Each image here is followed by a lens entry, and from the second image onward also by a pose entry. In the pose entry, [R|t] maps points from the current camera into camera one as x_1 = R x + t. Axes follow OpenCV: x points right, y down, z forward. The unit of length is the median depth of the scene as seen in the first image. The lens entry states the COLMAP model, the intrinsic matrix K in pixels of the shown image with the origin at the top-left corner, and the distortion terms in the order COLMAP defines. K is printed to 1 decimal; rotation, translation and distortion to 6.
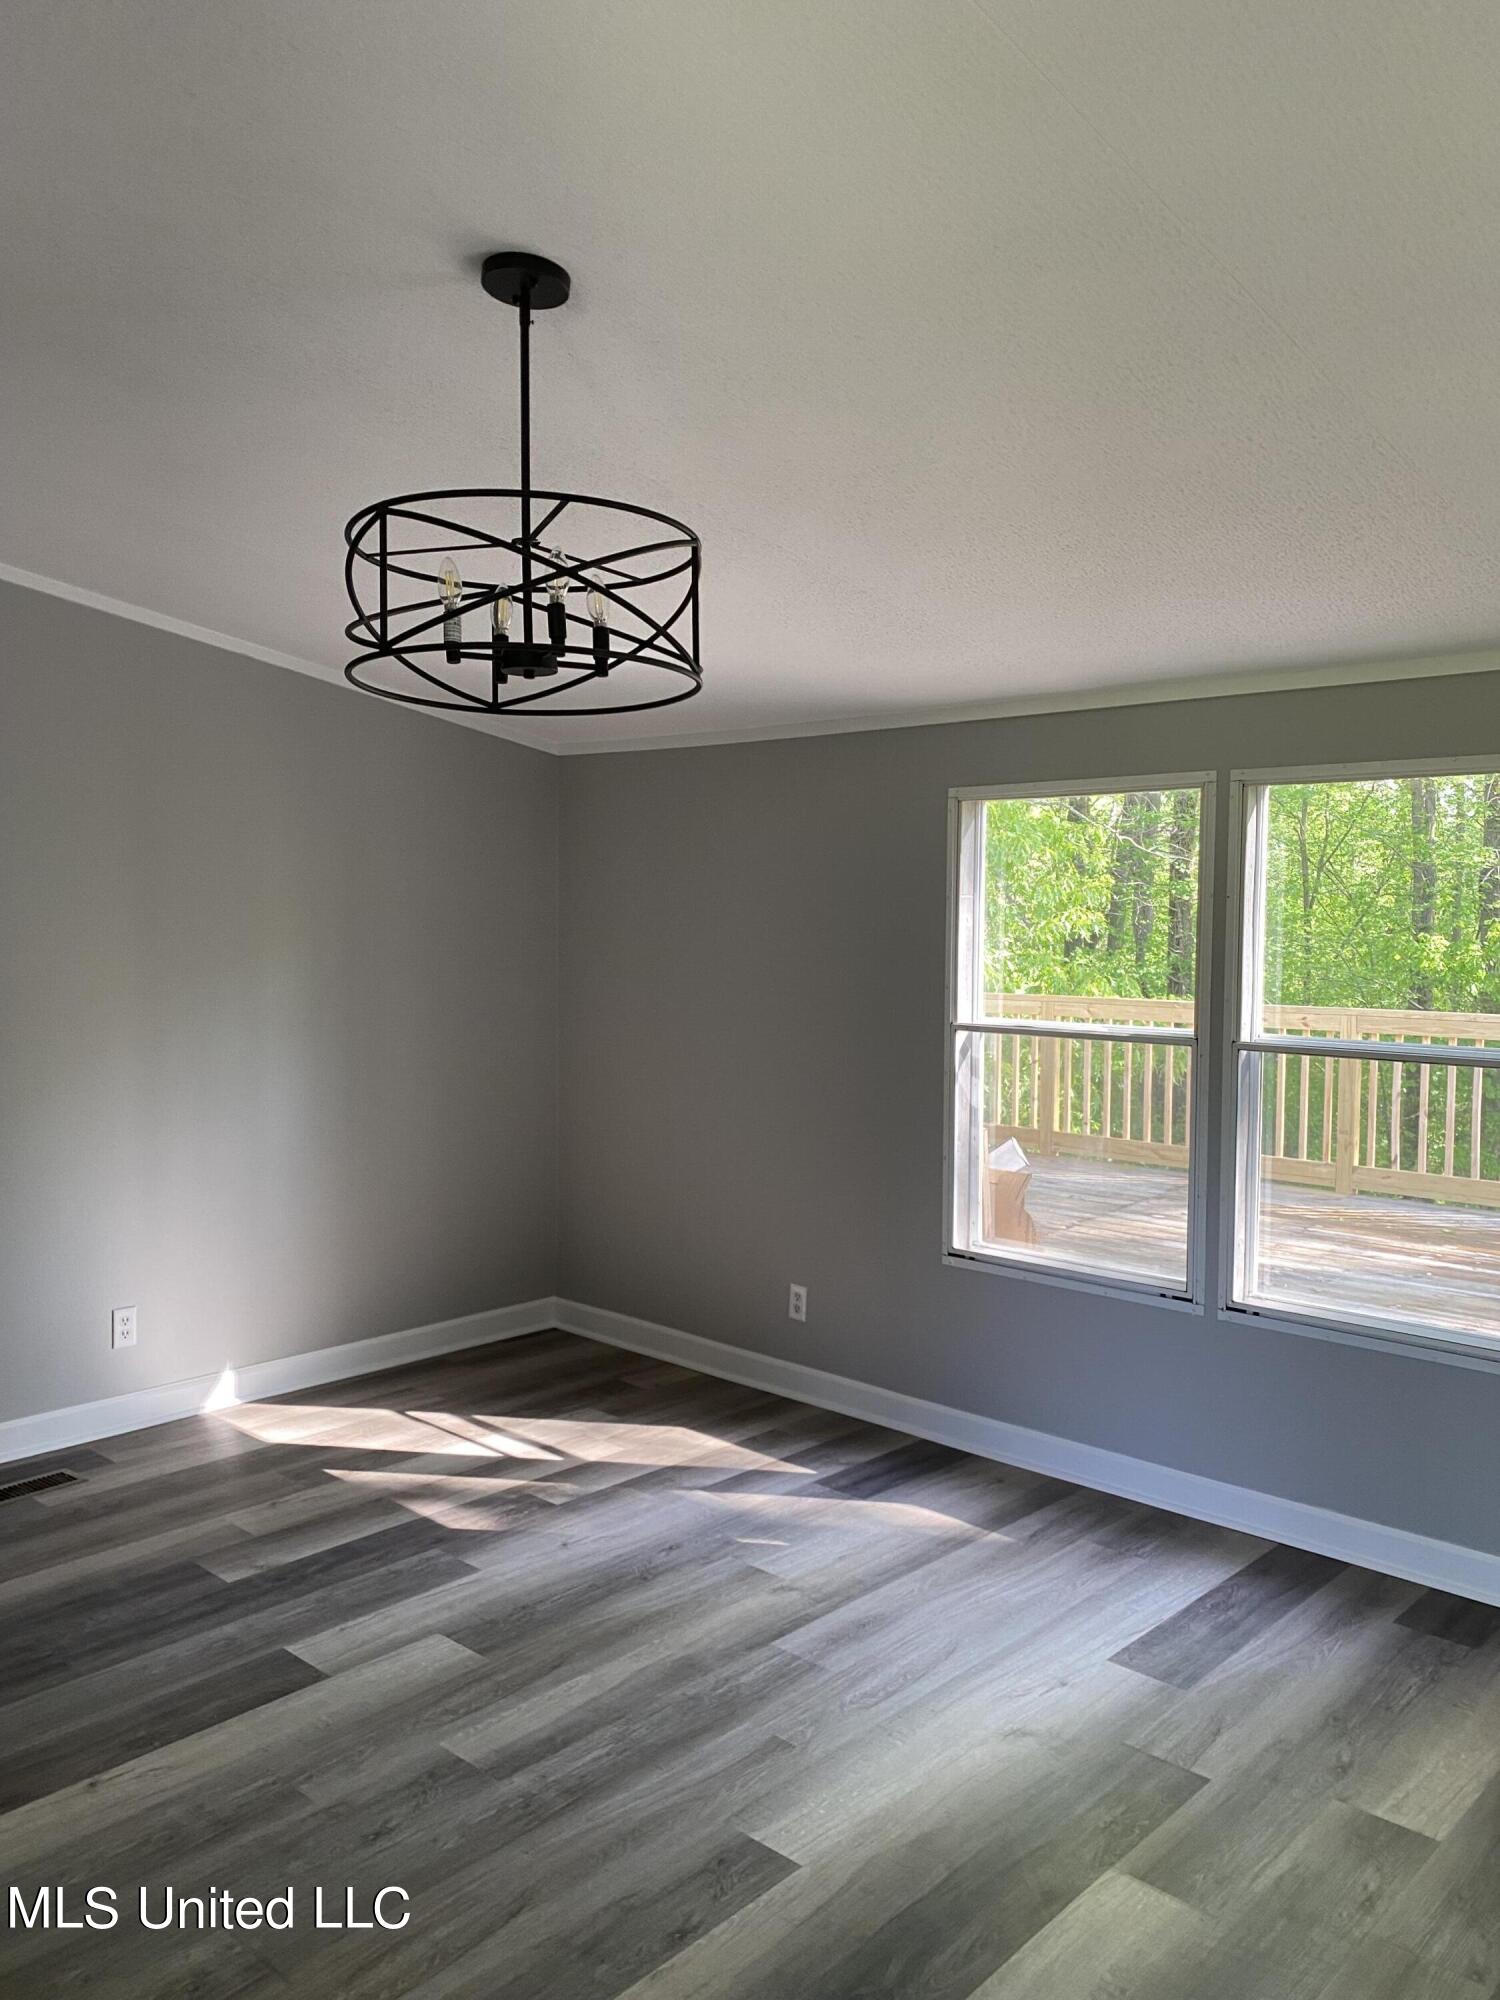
lens RADIAL K [[1520.6, 0, 751.2], [0, 1520.6, 997.4], [0, 0, 1]] dist [0.016930, -0.040690]
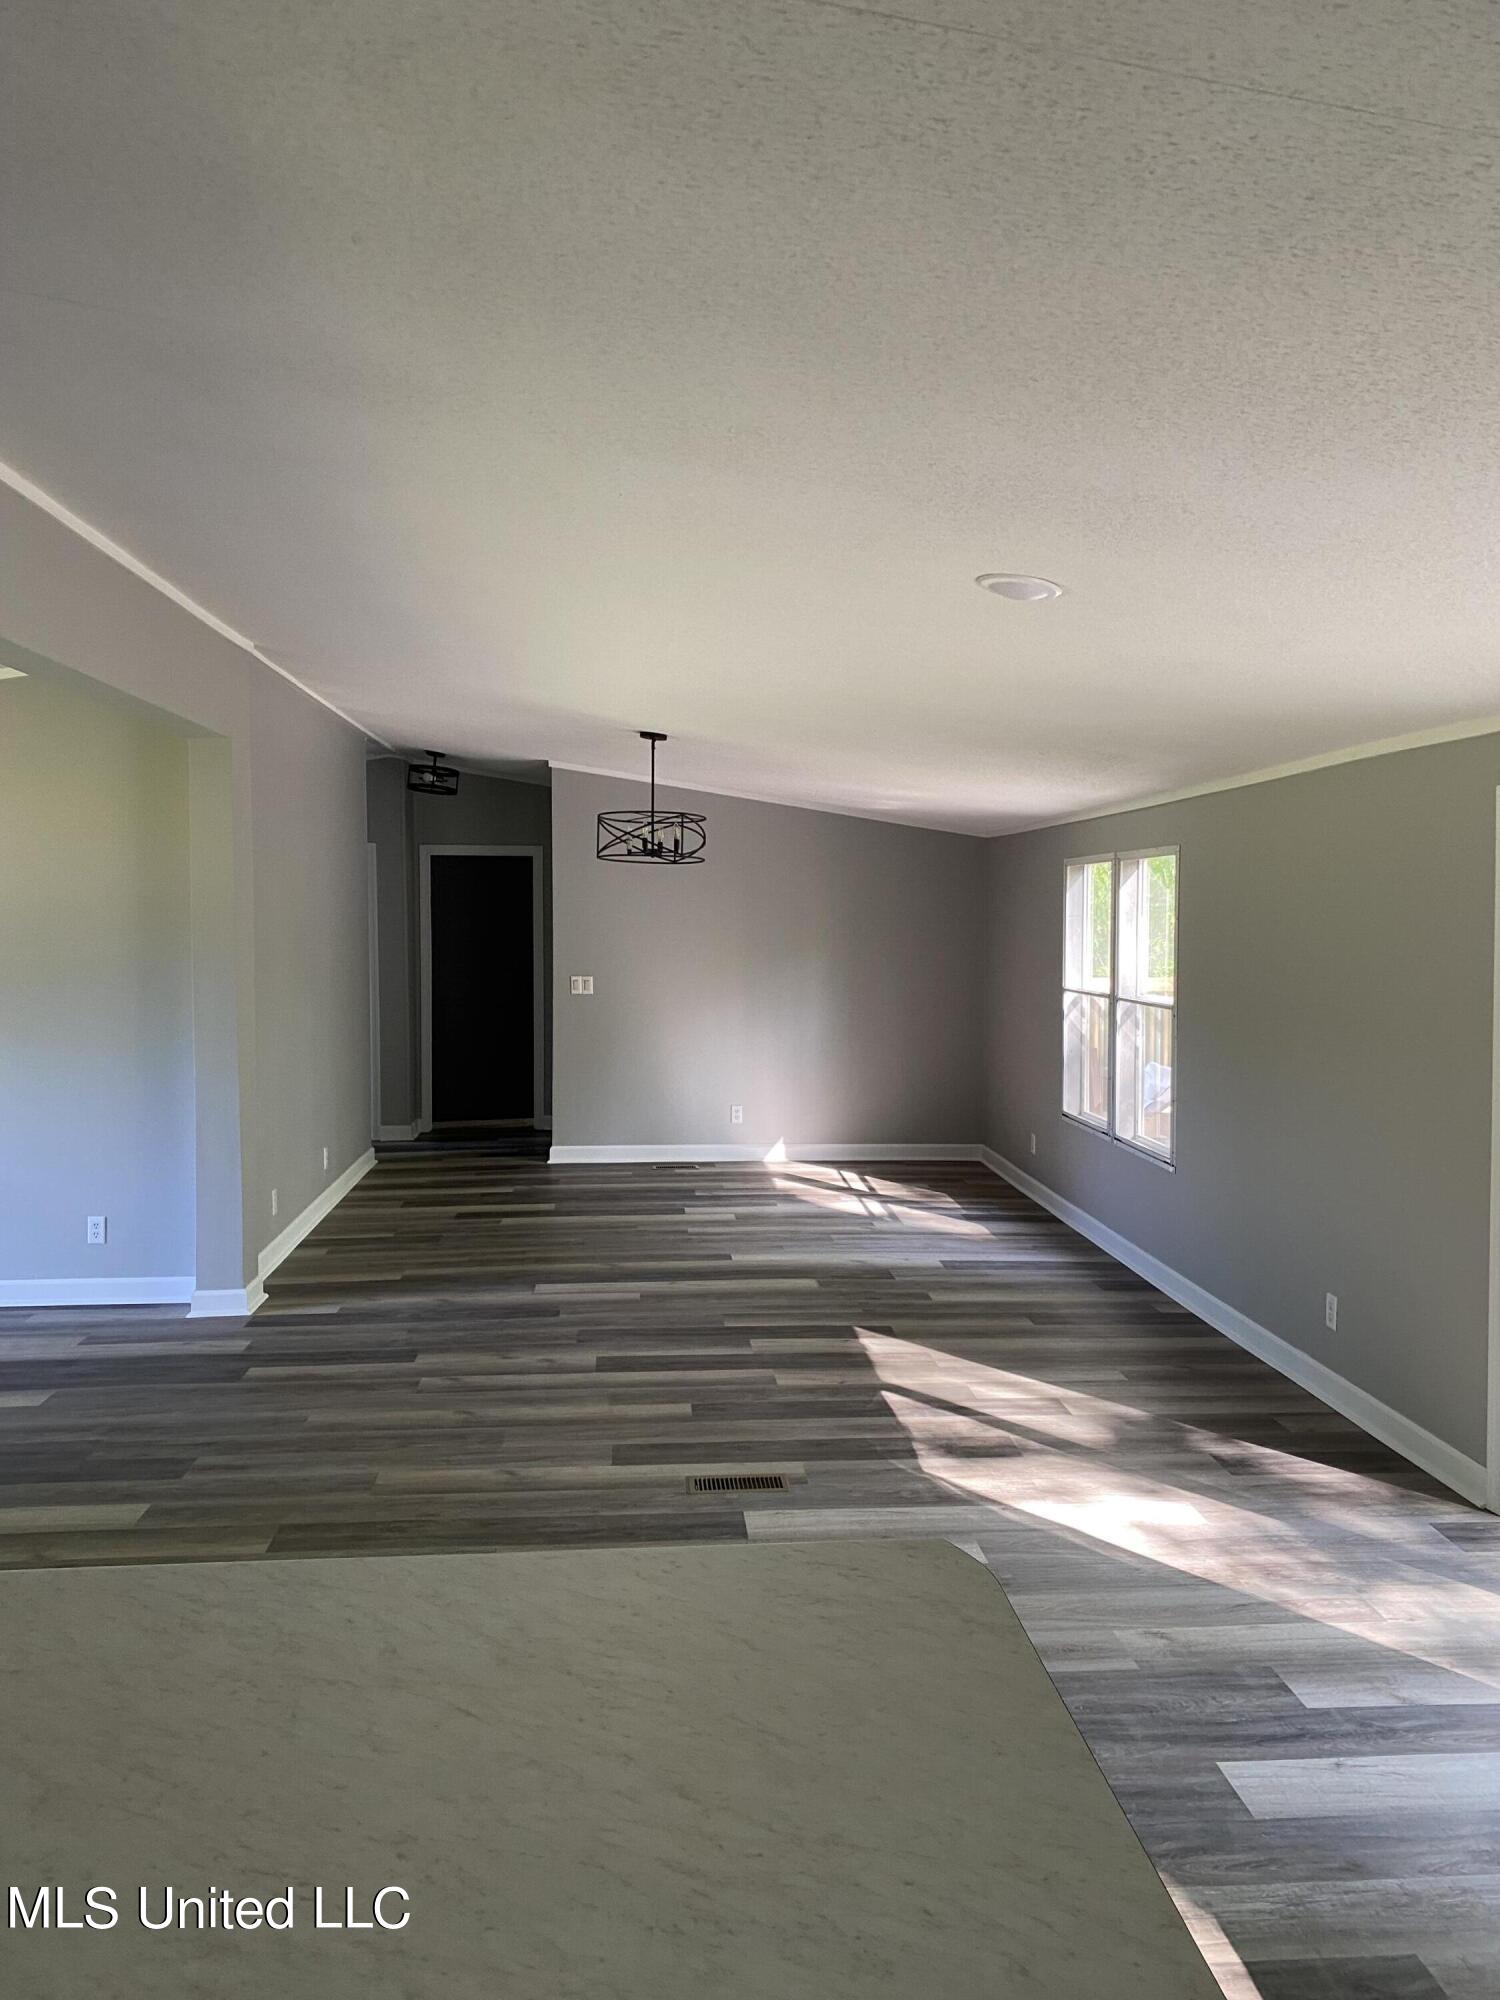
lens RADIAL K [[1520.6, 0, 751.7], [0, 1520.6, 999.2], [0, 0, 1]] dist [0.016930, -0.040690]
pose [[0.728493, 0.036108, -0.684101, 1.107164], [-0.038546, 0.999188, 0.011692, 0.024026], [0.683968, 0.017851, 0.729294, -0.590474]]
